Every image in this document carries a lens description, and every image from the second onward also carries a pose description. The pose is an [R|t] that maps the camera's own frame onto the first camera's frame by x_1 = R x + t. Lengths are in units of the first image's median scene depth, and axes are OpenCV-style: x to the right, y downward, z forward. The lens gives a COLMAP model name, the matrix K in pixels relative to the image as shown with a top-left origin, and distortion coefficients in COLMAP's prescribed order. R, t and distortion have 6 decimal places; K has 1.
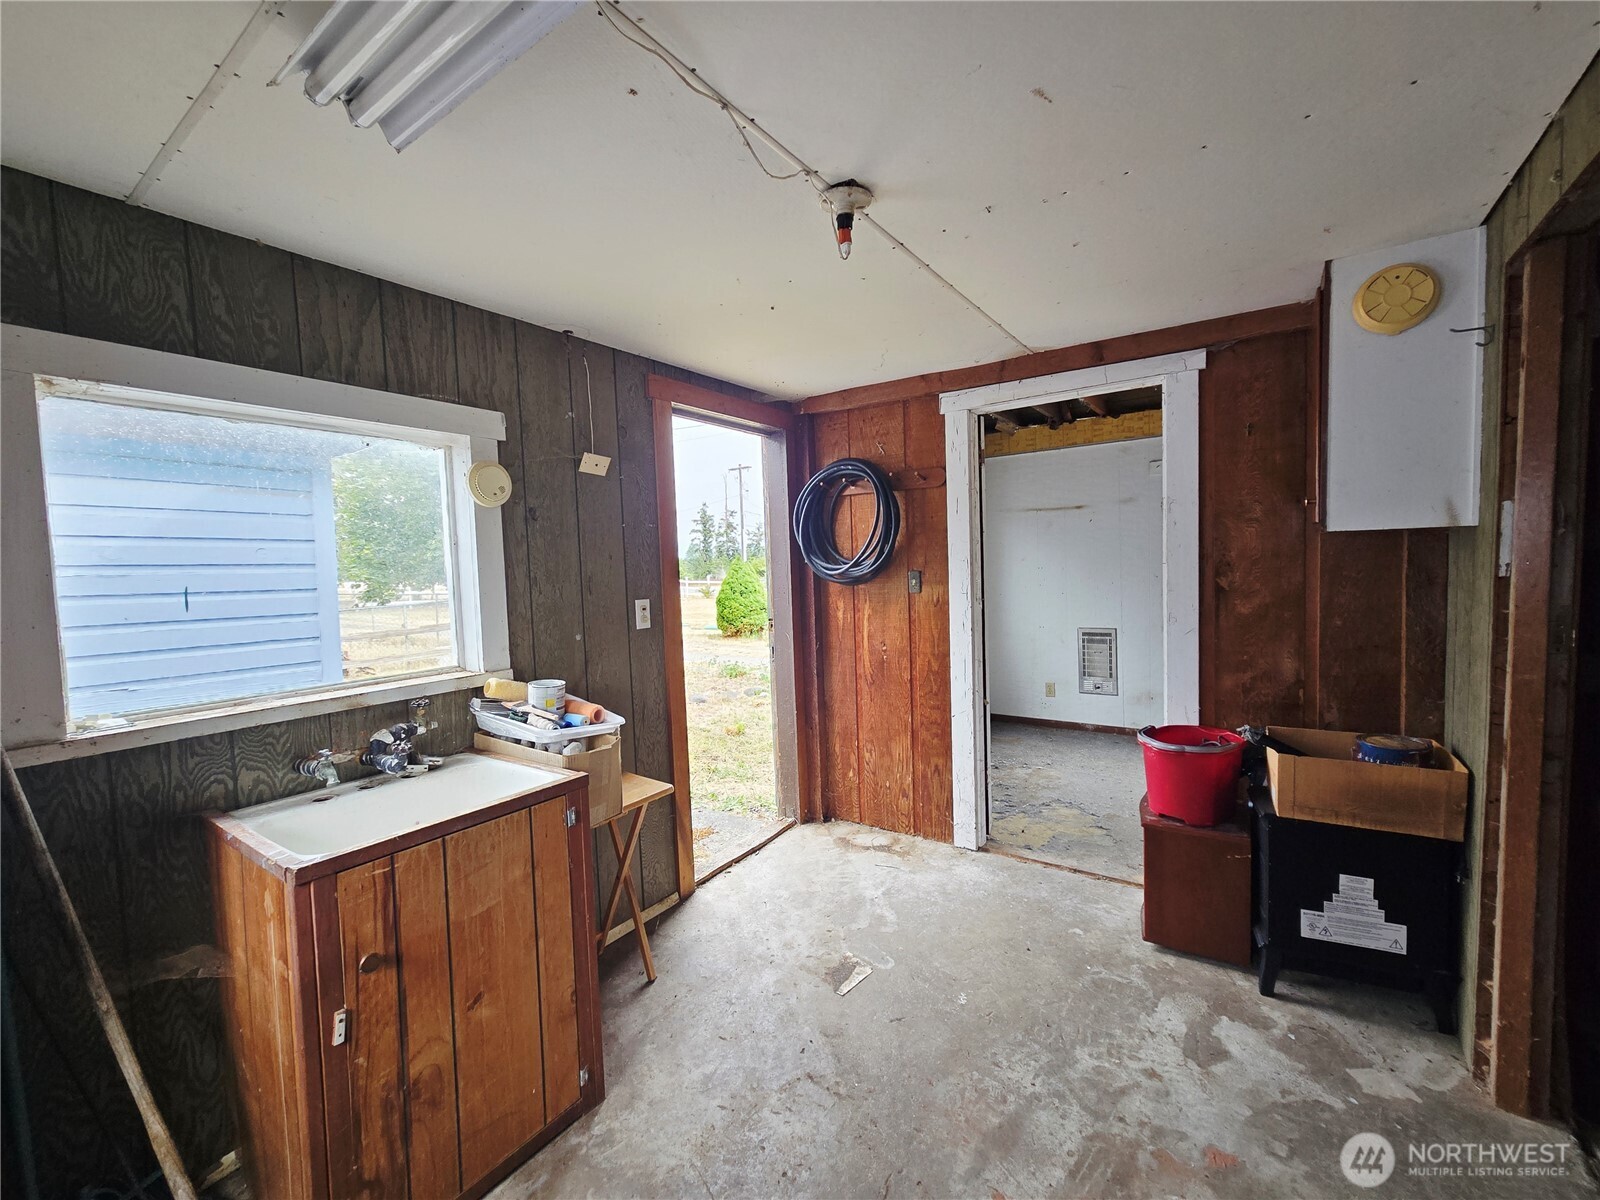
lens RADIAL K [[664.2, 0, 800.0], [0, 664.2, 600.0], [0, 0, 1]] dist [0.000764, 0.000187]
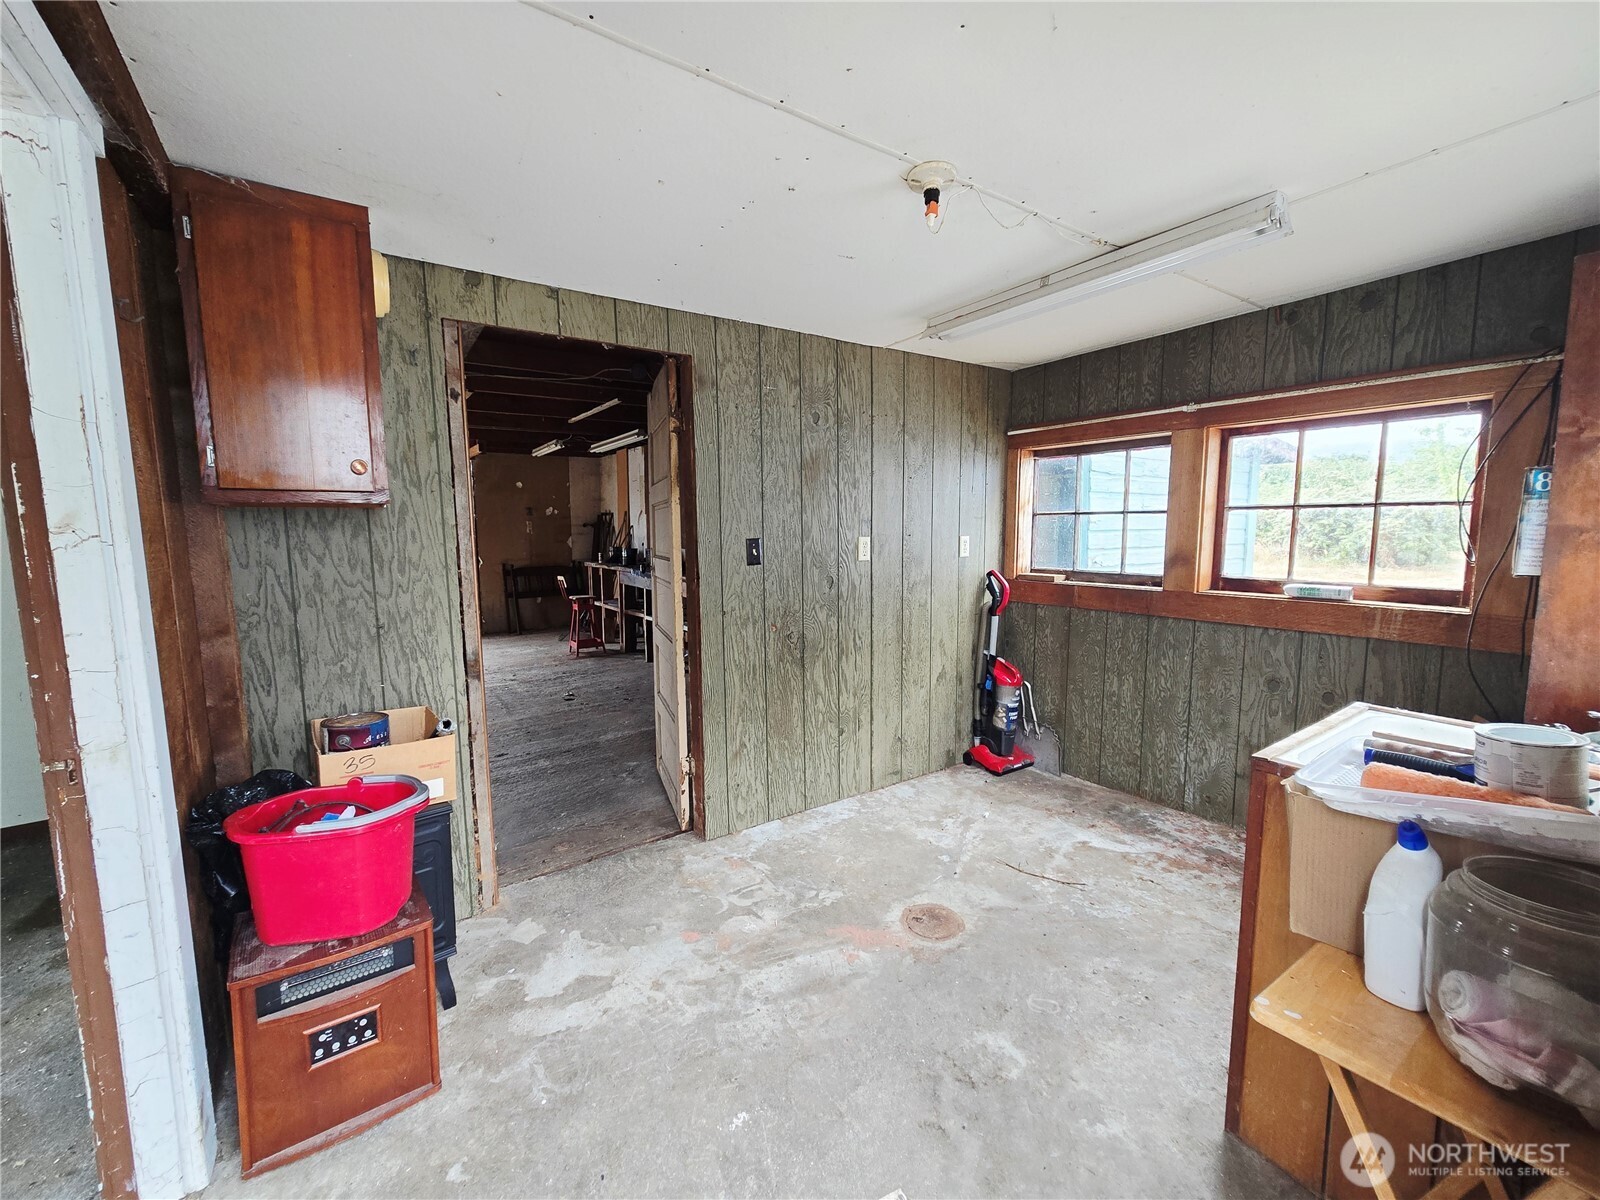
lens RADIAL K [[664.2, 0, 800.0], [0, 664.2, 600.0], [0, 0, 1]] dist [0.000764, 0.000187]
pose [[-0.937525, 0.007078, 0.347846, -0.085392], [0.062608, 0.986904, 0.148661, -0.074784], [-0.342239, 0.161151, -0.925690, 1.800590]]
